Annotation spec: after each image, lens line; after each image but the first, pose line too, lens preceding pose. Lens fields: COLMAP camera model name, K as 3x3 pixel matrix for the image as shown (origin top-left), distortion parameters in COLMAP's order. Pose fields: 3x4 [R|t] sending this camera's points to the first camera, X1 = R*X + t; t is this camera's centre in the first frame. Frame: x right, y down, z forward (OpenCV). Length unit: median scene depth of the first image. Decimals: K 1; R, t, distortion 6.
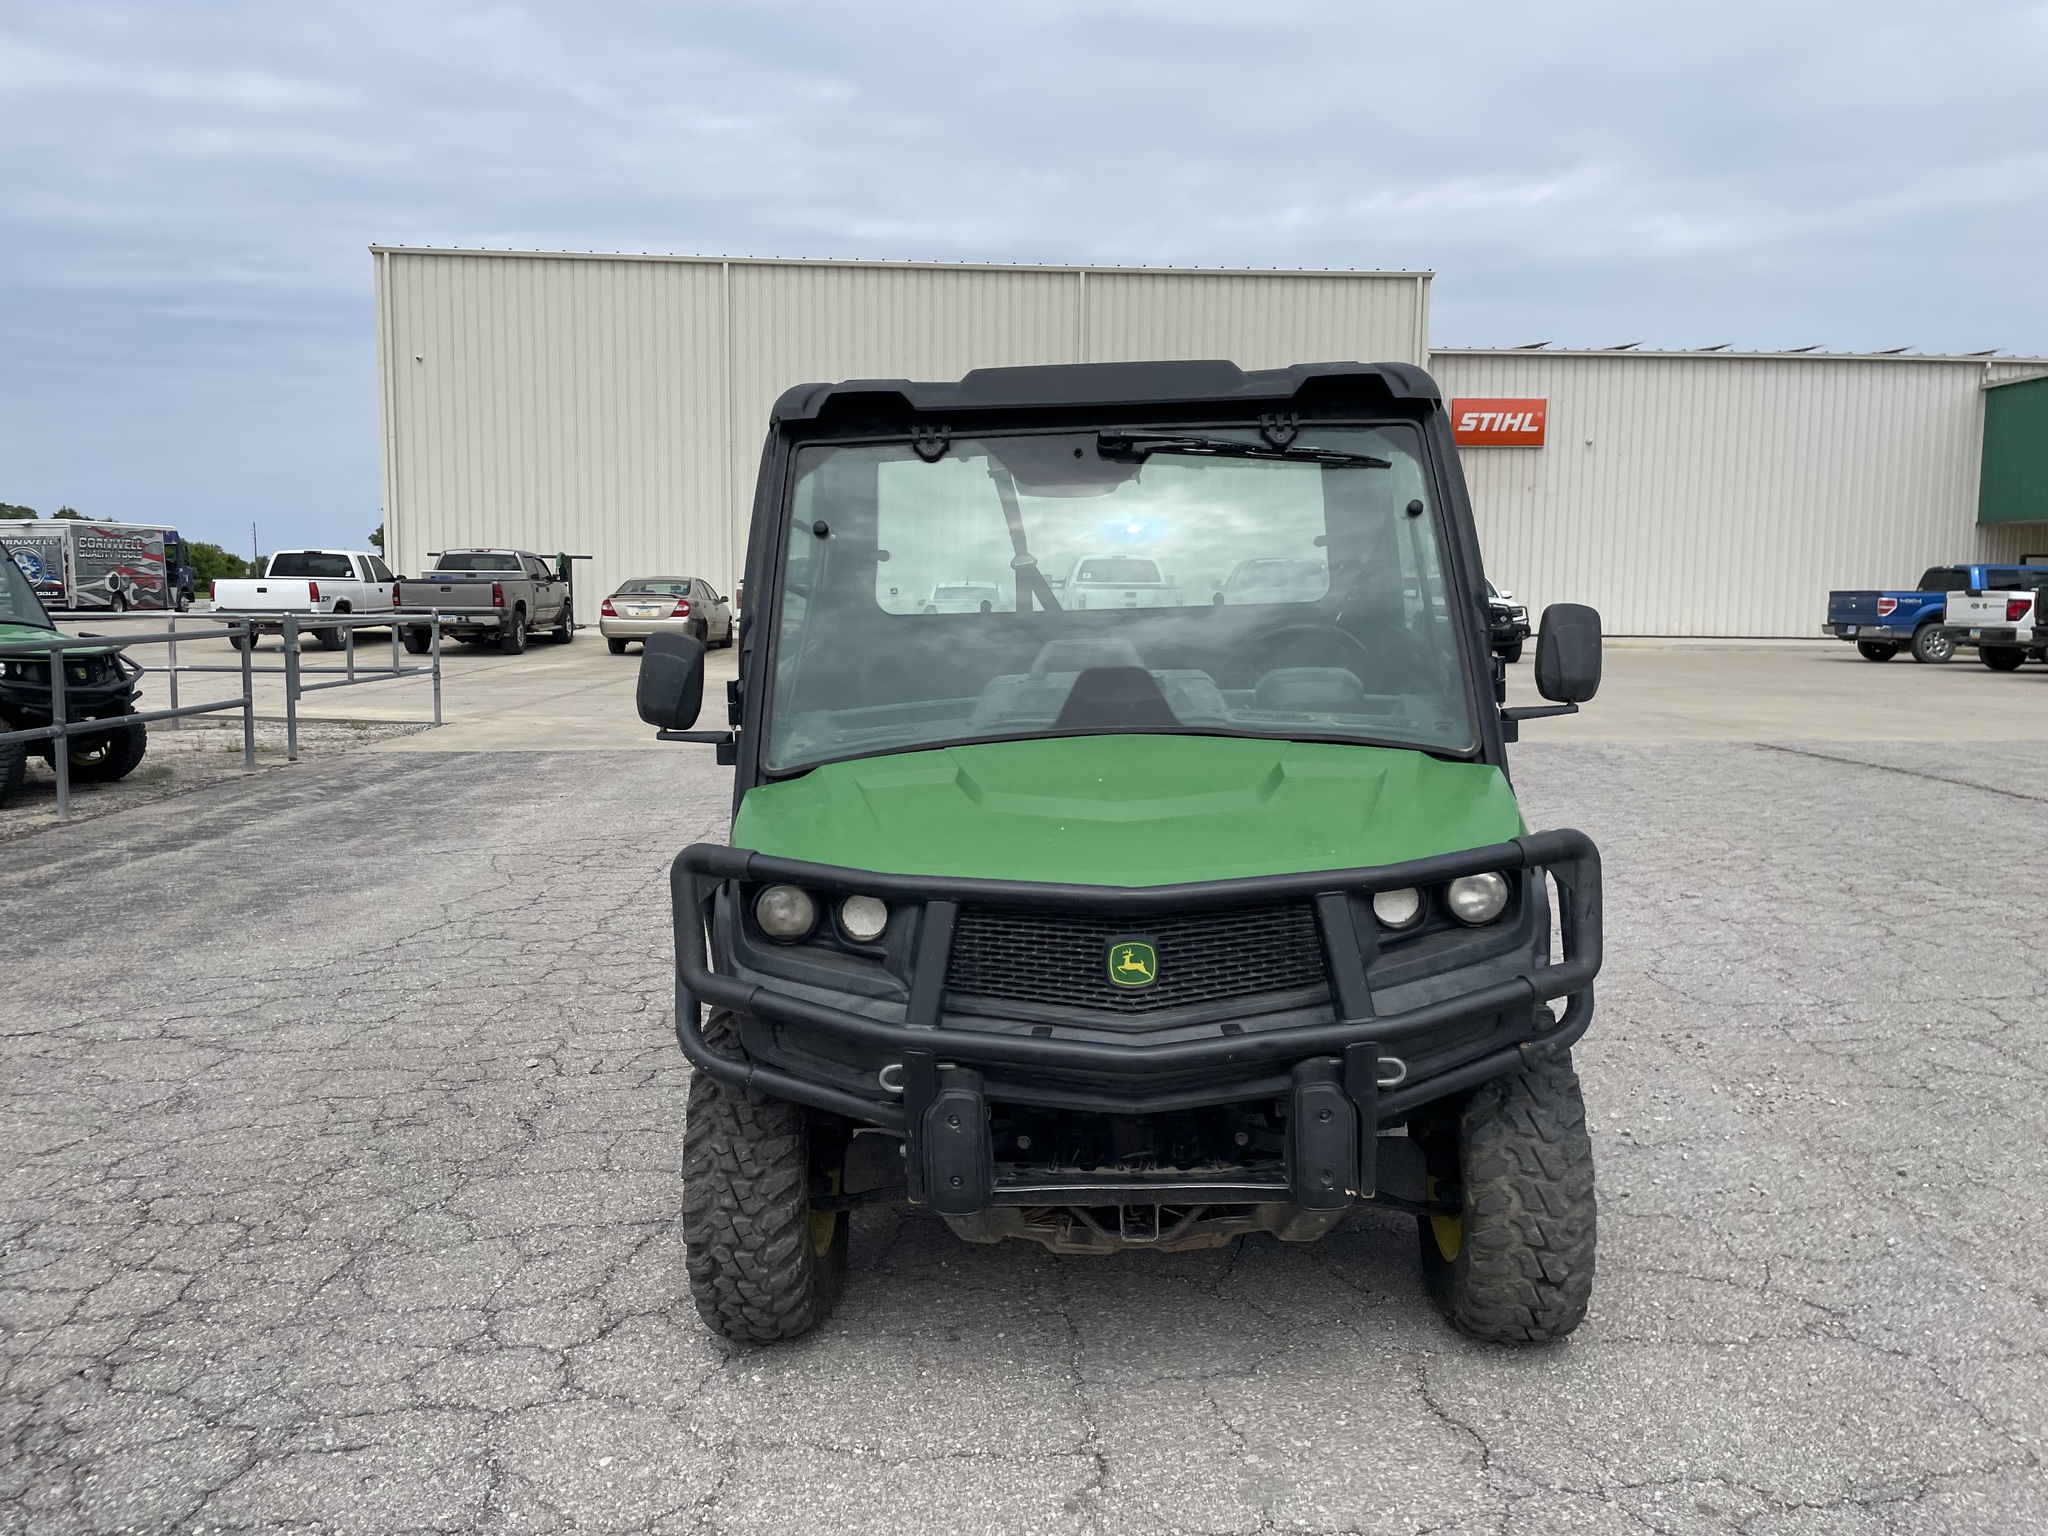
lens RADIAL K [[1536.7, 0, 1038.3], [0, 1536.7, 757.2], [0, 0, 1]] dist [0.080708, -0.099257]
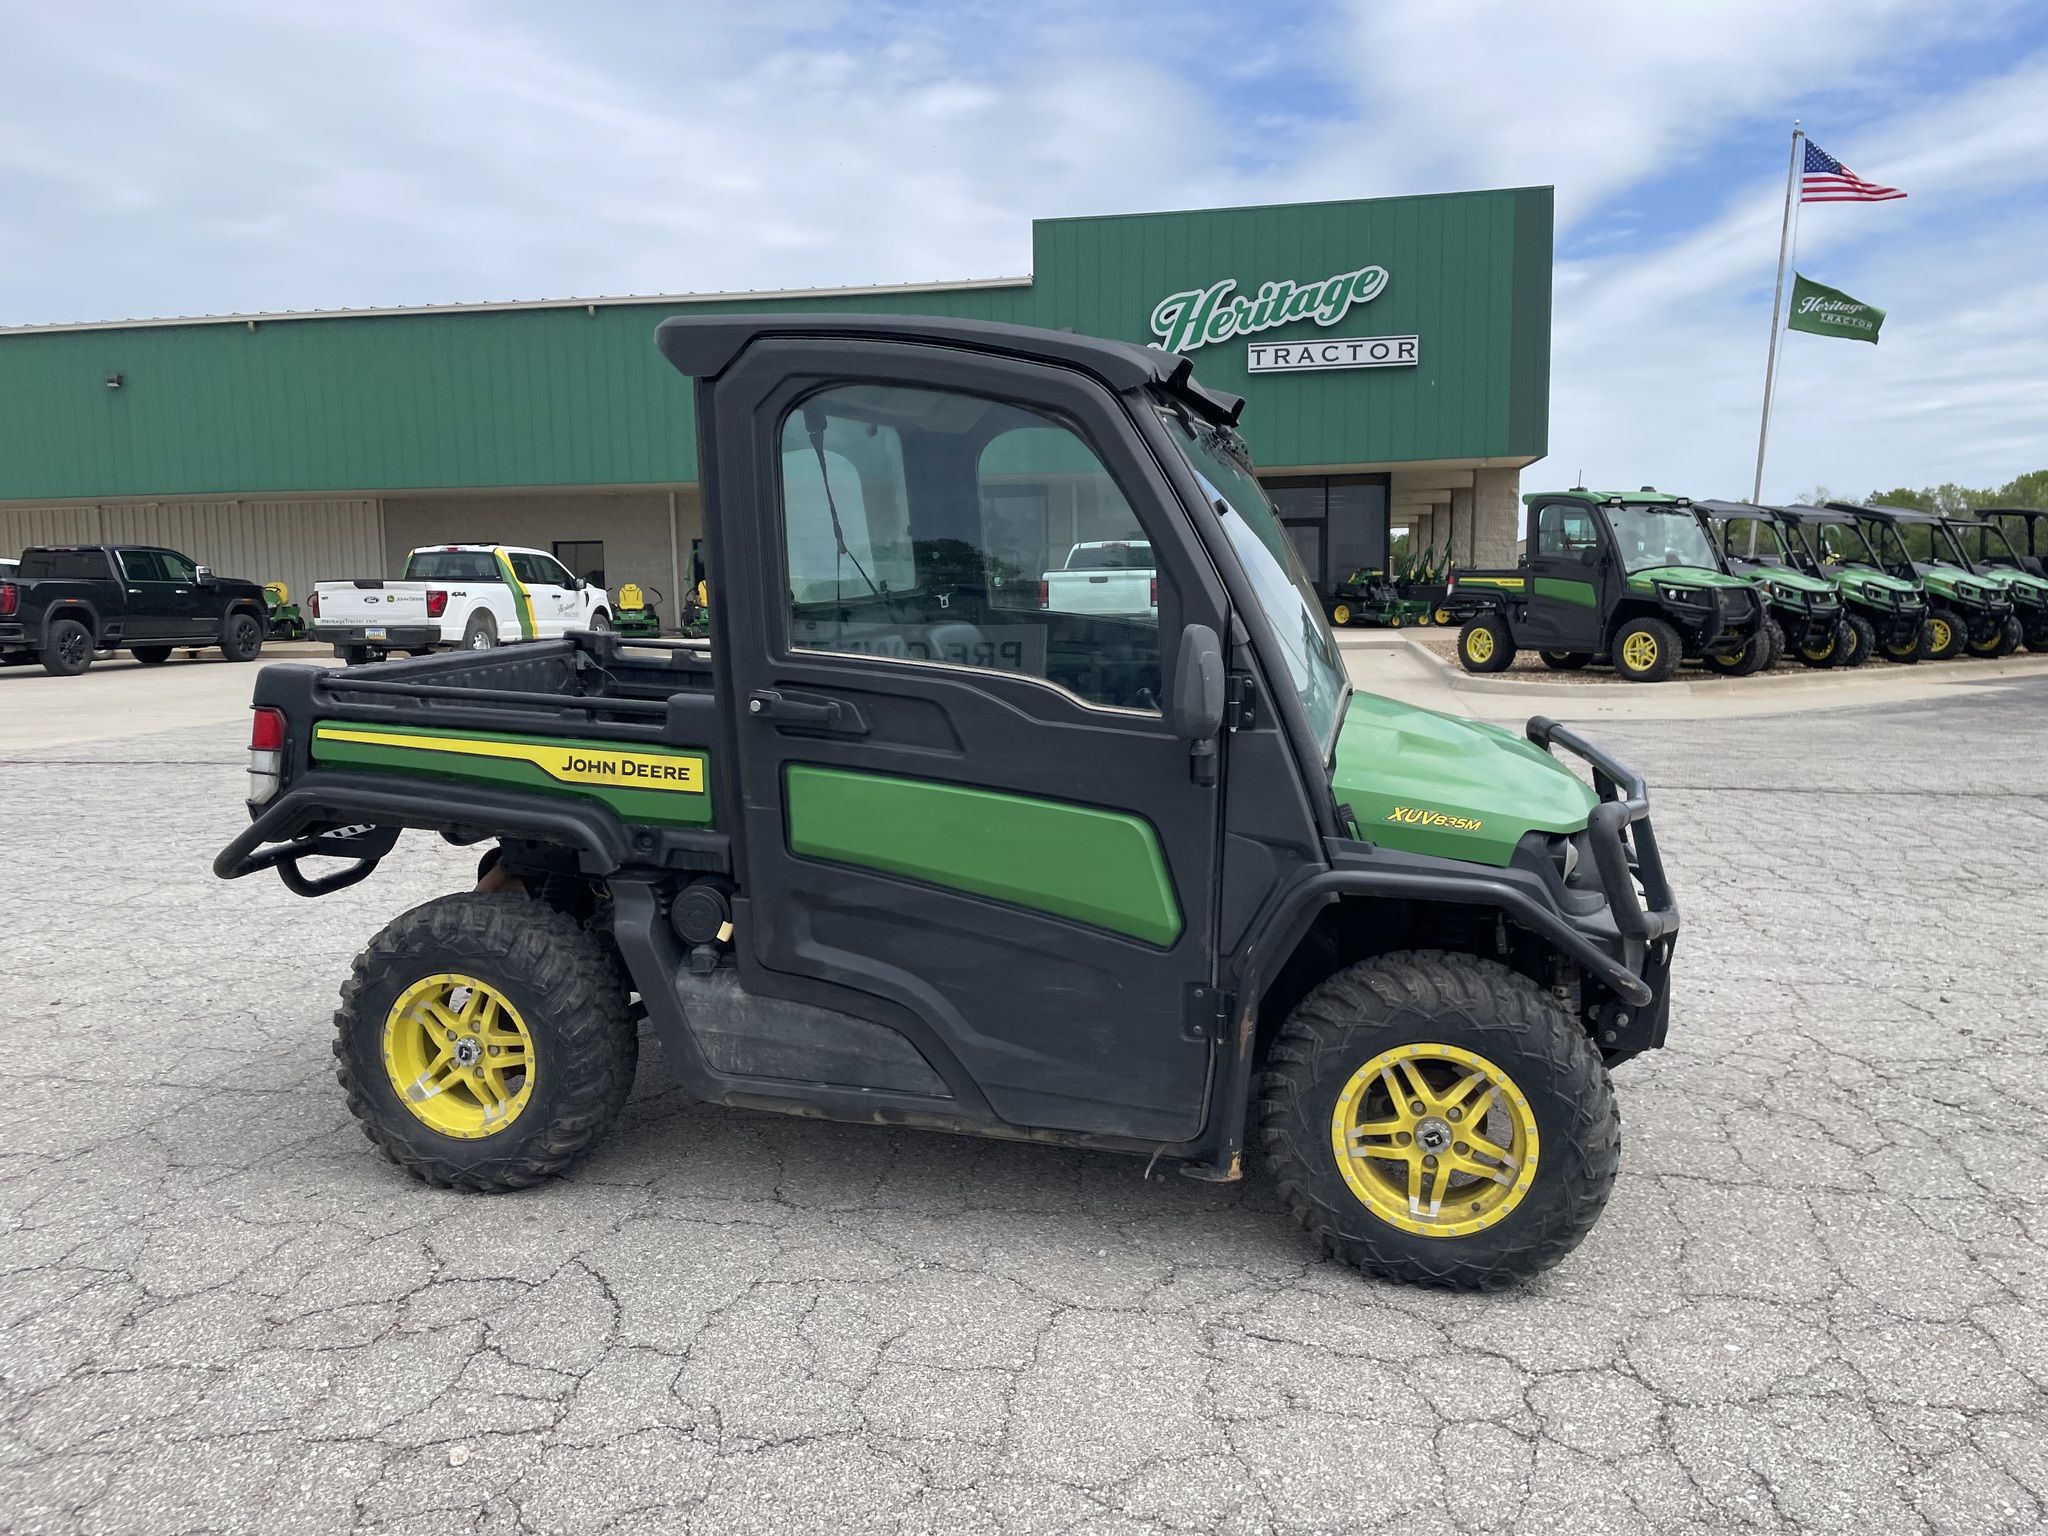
lens RADIAL K [[1536.7, 0, 1037.1], [0, 1536.7, 771.3], [0, 0, 1]] dist [0.080708, -0.099257]
pose [[0.212226, -0.125109, 0.969179, -0.775539], [0.114749, 0.988100, 0.102424, -0.071144], [-0.970460, 0.089475, 0.224057, 0.653920]]
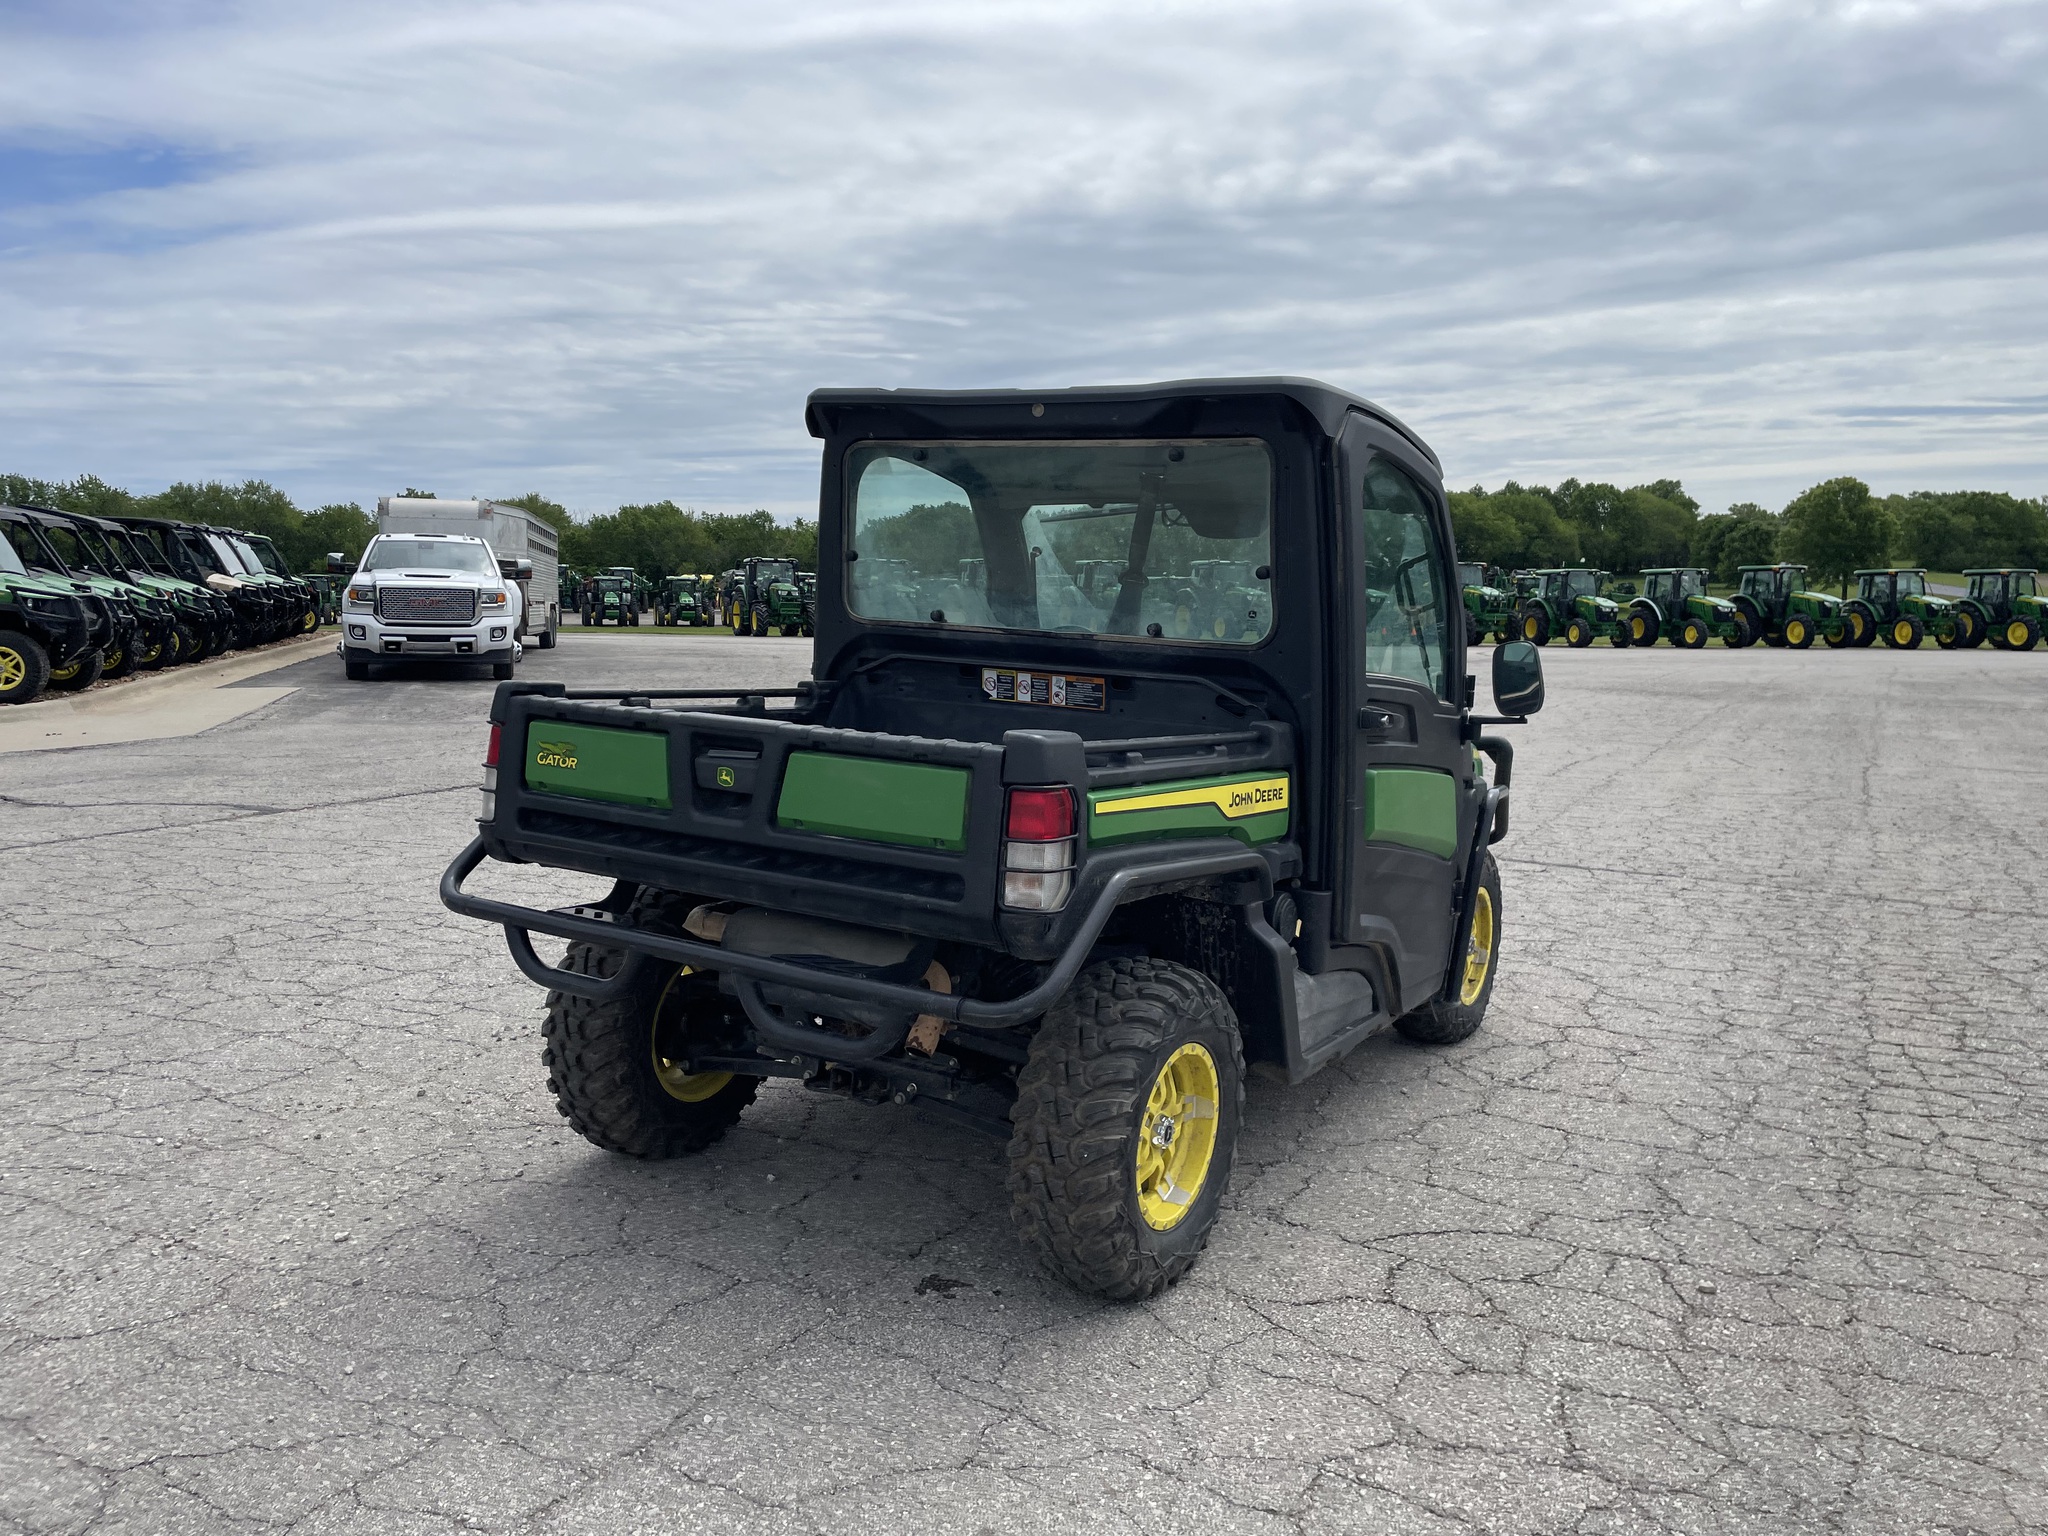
lens RADIAL K [[1536.7, 0, 1036.4], [0, 1536.7, 775.4], [0, 0, 1]] dist [0.080708, -0.099257]
pose [[-0.866470, -0.072453, 0.493944, -0.392871], [0.043012, 0.974899, 0.218452, -0.200590], [-0.497373, 0.210528, -0.841604, 1.693405]]
